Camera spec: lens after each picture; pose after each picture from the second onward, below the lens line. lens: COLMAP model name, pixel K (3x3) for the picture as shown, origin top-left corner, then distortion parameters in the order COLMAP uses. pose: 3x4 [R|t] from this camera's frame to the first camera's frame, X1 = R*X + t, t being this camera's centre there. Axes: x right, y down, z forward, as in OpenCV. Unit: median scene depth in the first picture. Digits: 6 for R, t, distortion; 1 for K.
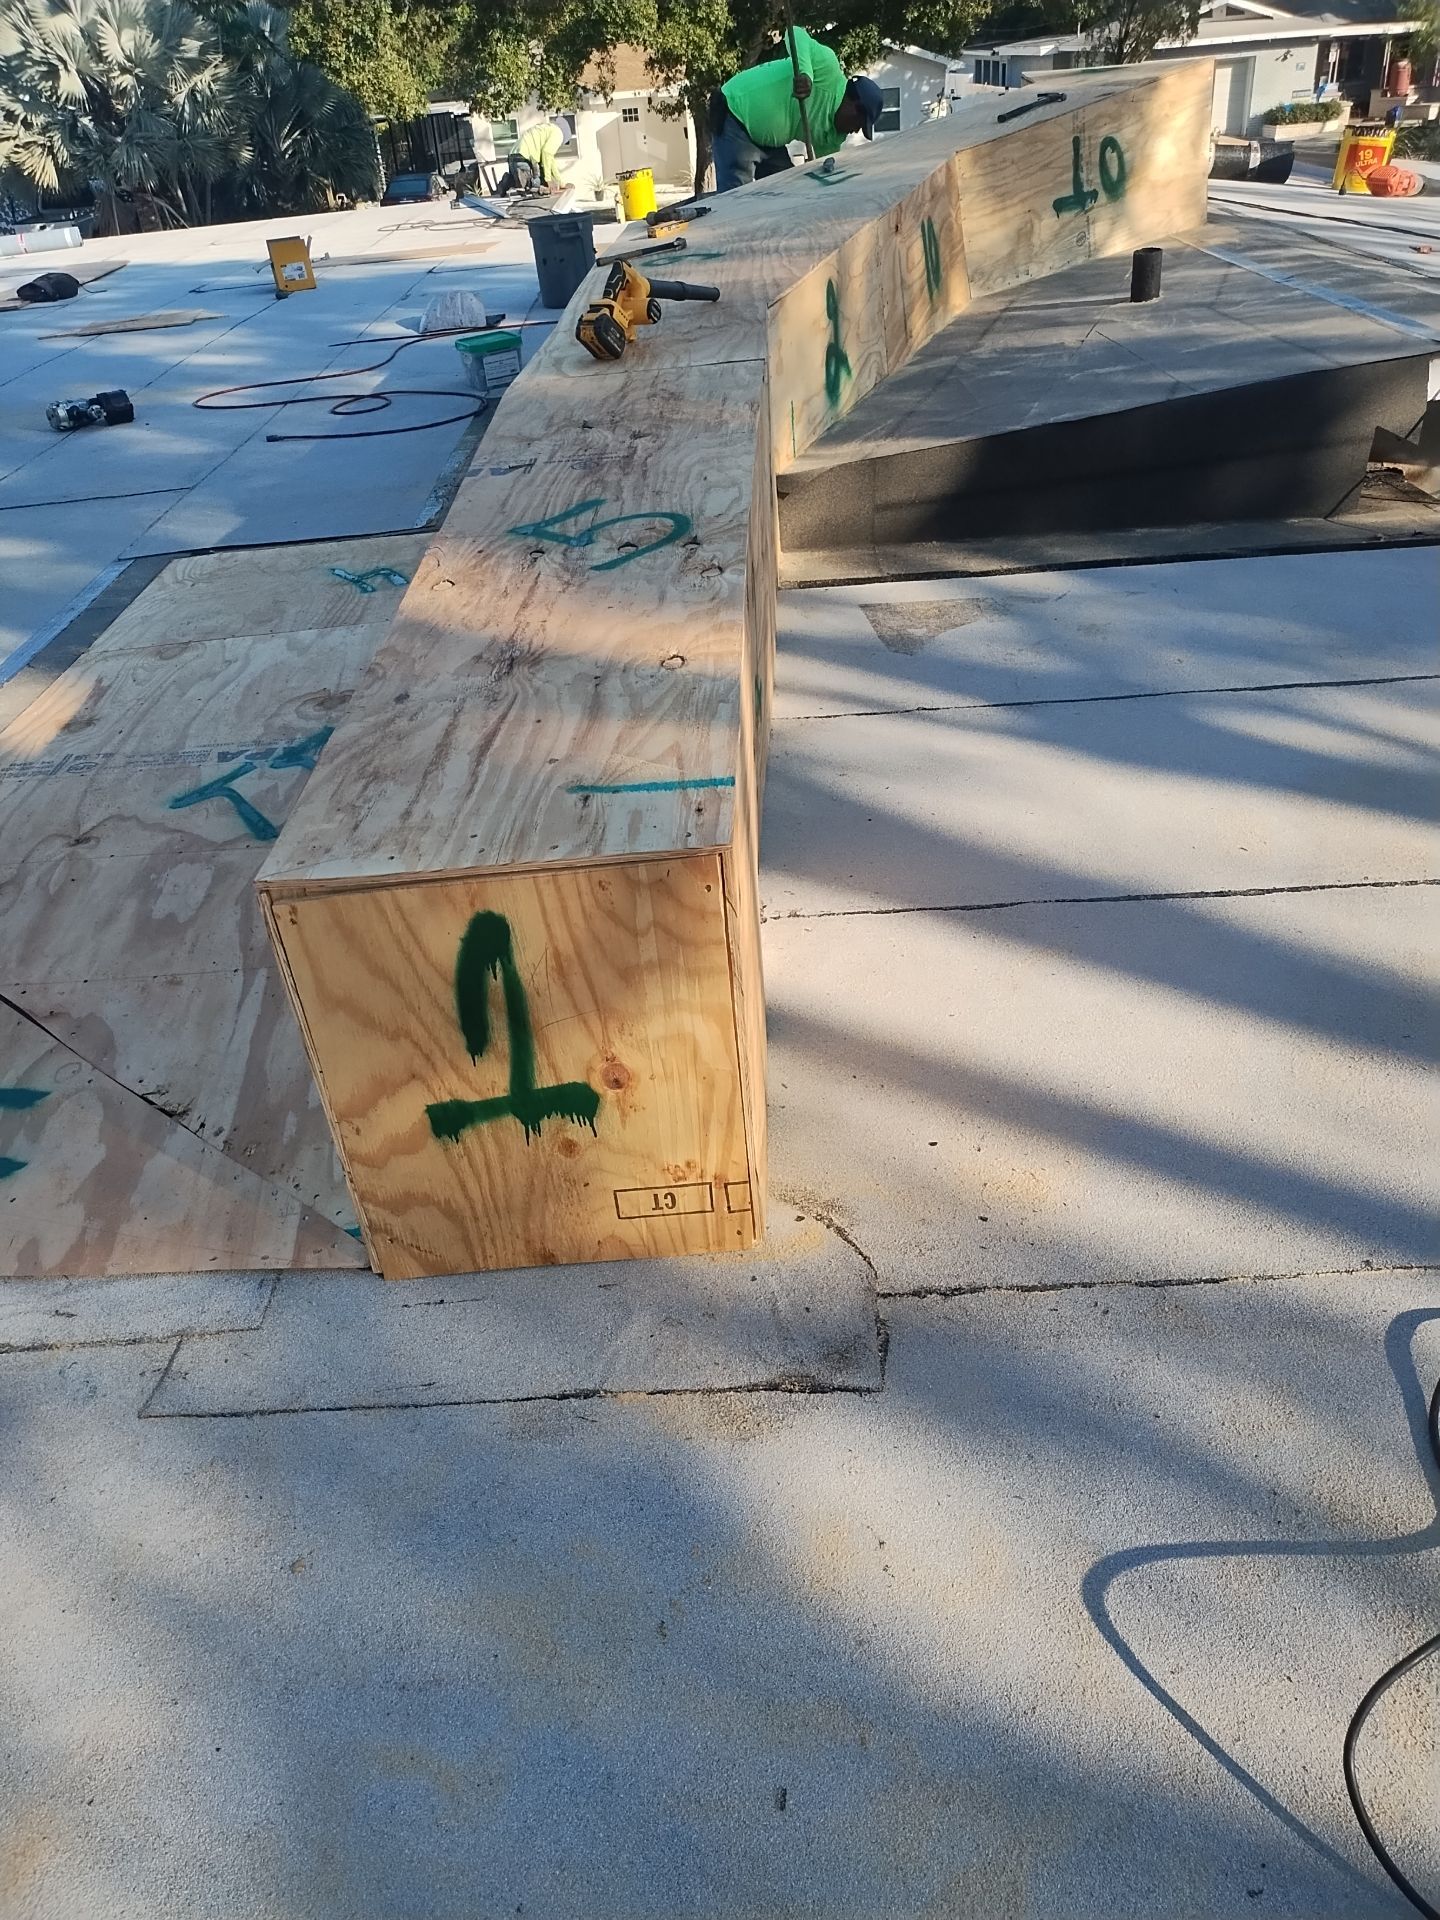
lens RADIAL K [[1445.0, 0, 717.4], [0, 1445.0, 967.7], [0, 0, 1]] dist [0.056796, -0.071459]
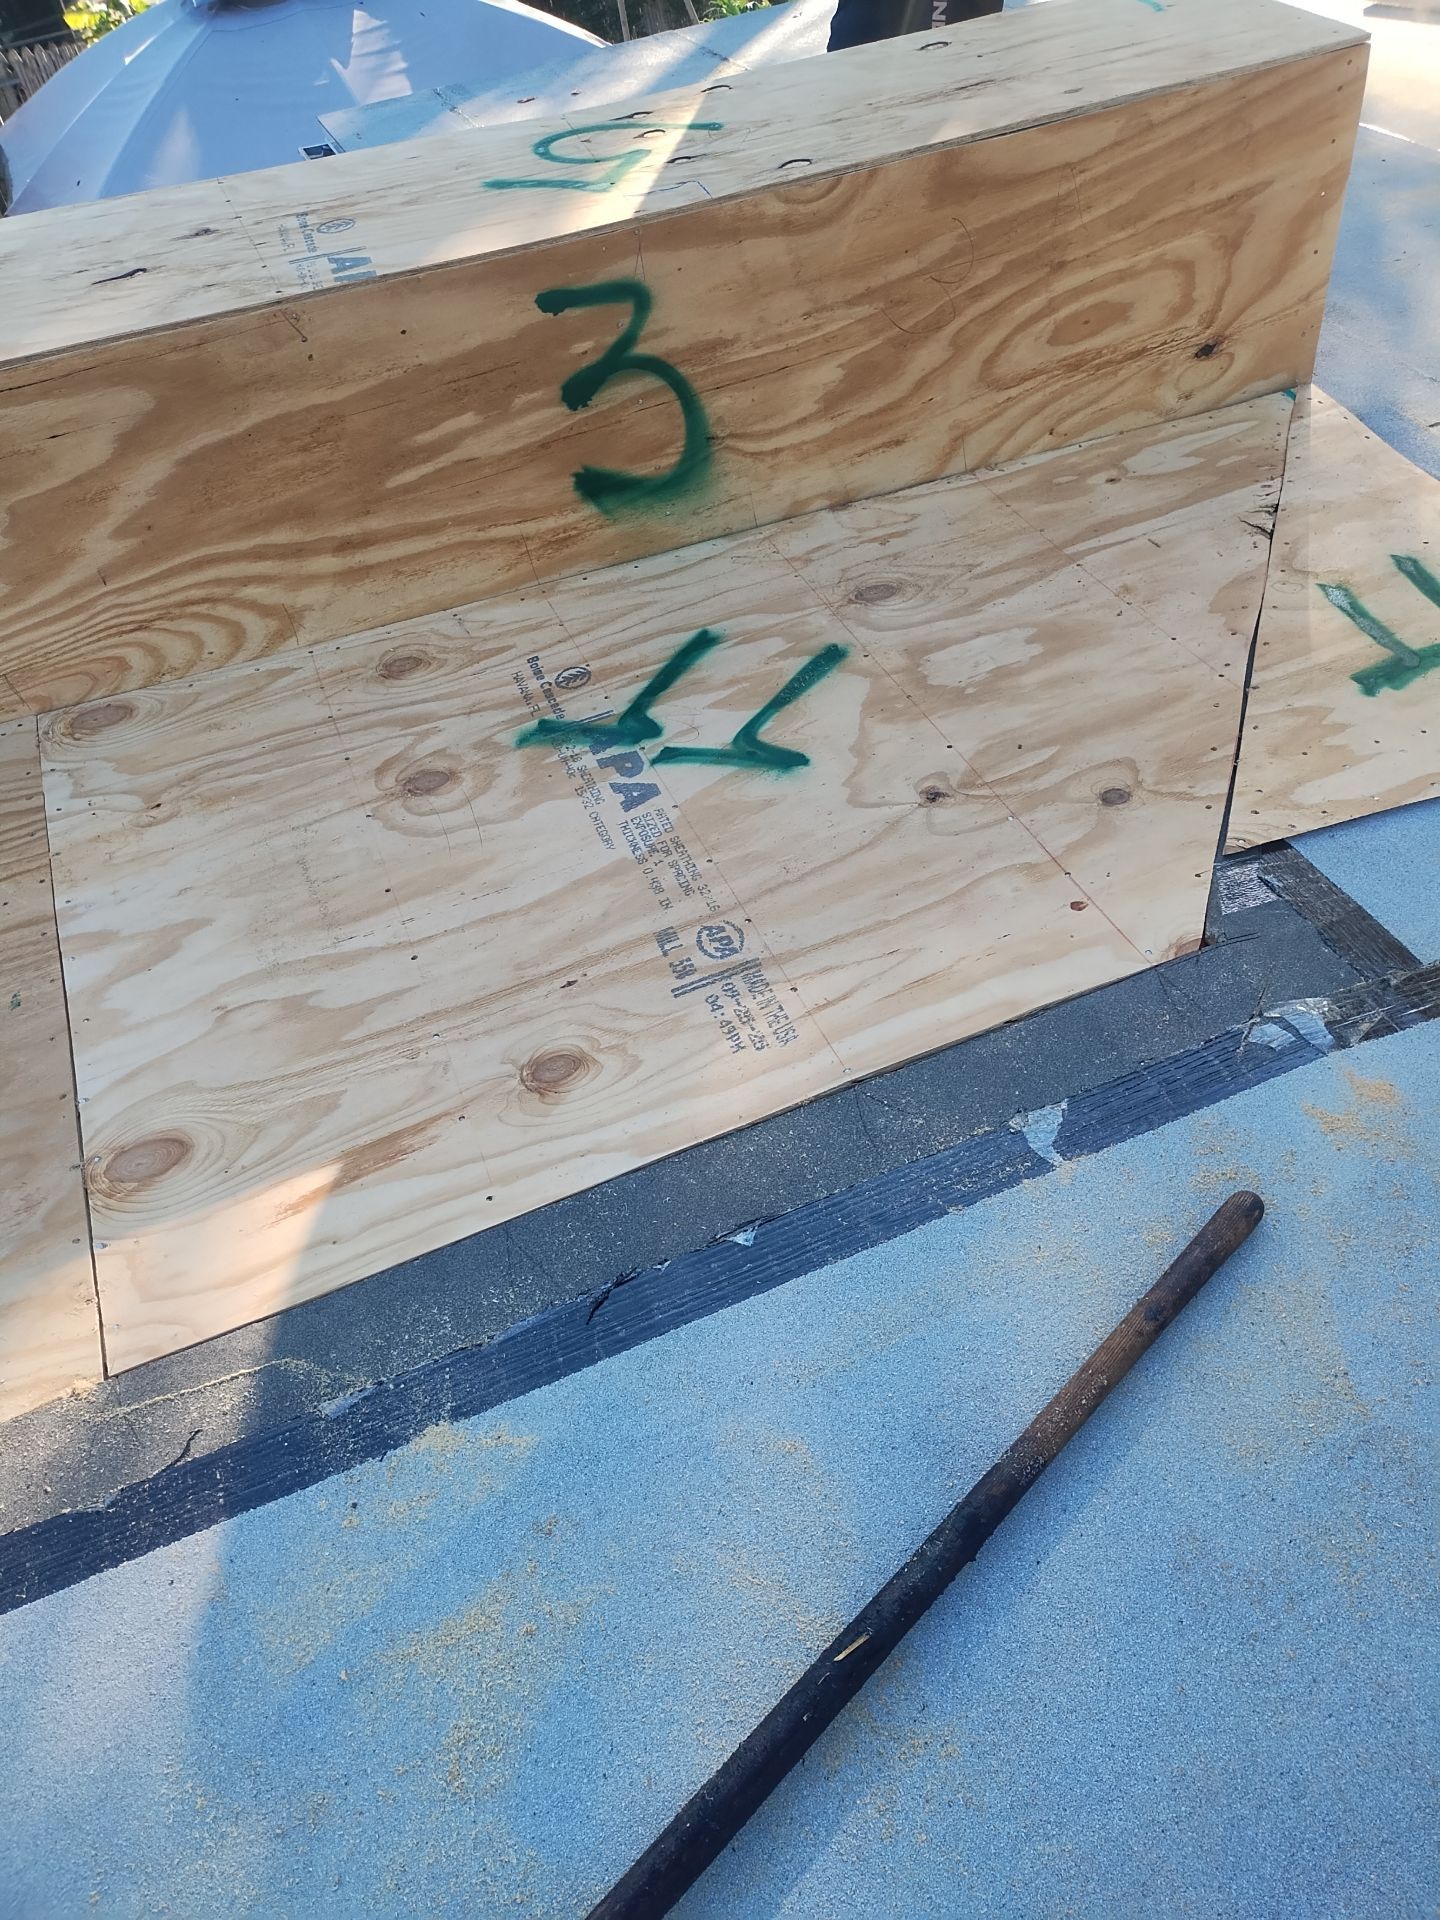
lens RADIAL K [[1445.0, 0, 732.3], [0, 1445.0, 973.1], [0, 0, 1]] dist [0.056796, -0.071459]
pose [[-0.352420, -0.590647, 0.725904, -0.723654], [0.611279, 0.442049, 0.656453, -0.423012], [-0.708617, 0.675077, 0.205263, 0.756135]]
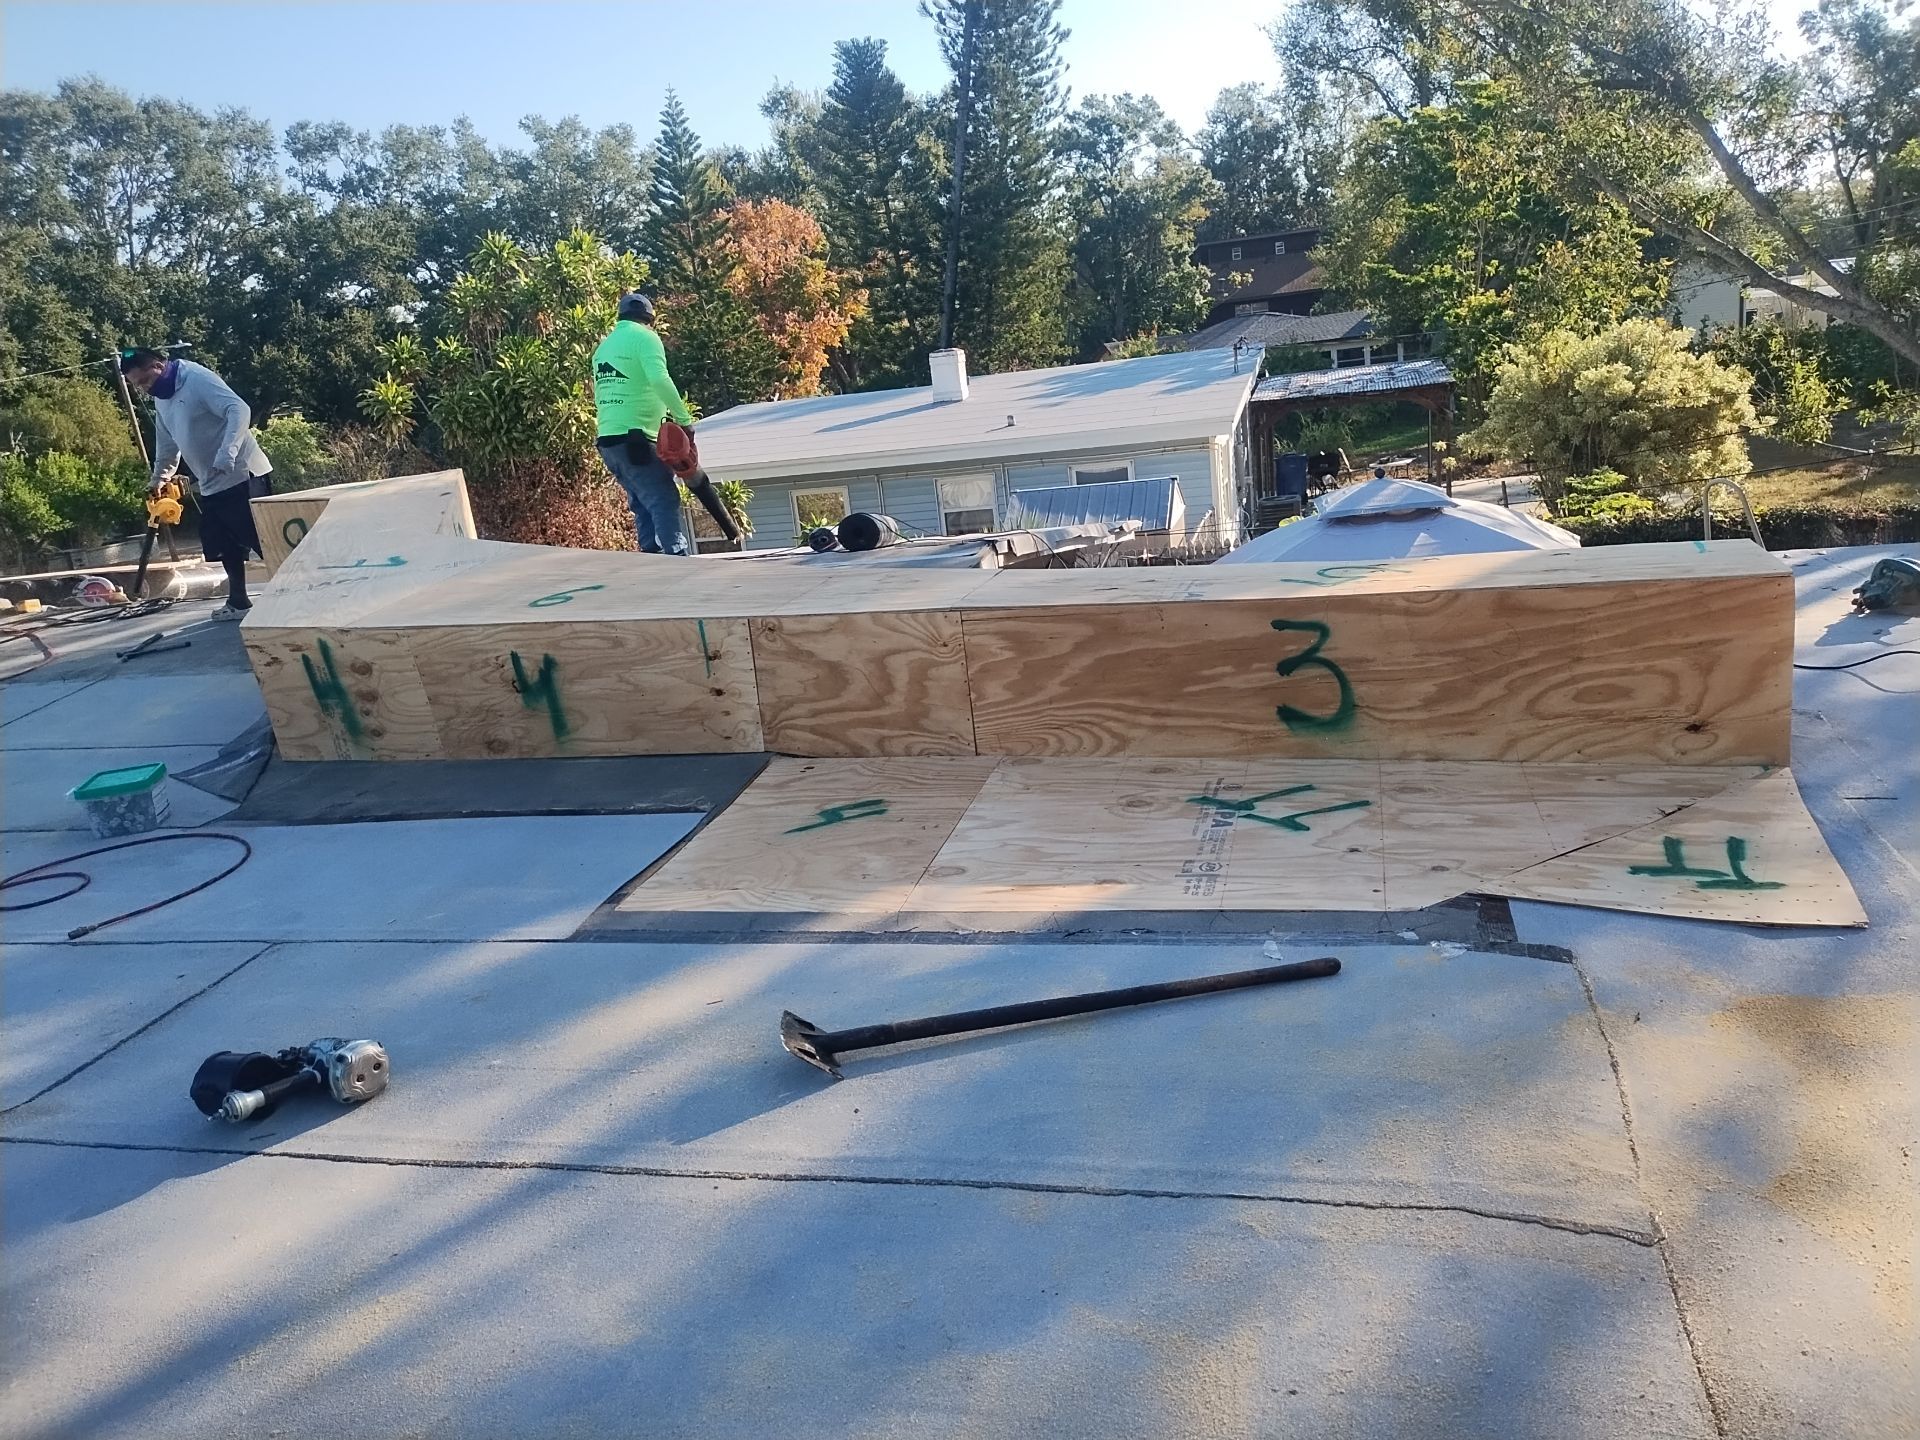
lens RADIAL K [[1445.0, 0, 956.1], [0, 1445.0, 721.9], [0, 0, 1]] dist [0.056796, -0.071459]
pose [[0.276499, -0.207720, 0.938297, -1.342287], [0.590832, 0.806782, 0.004499, -0.307105], [-0.757936, 0.553131, 0.345802, 0.579241]]
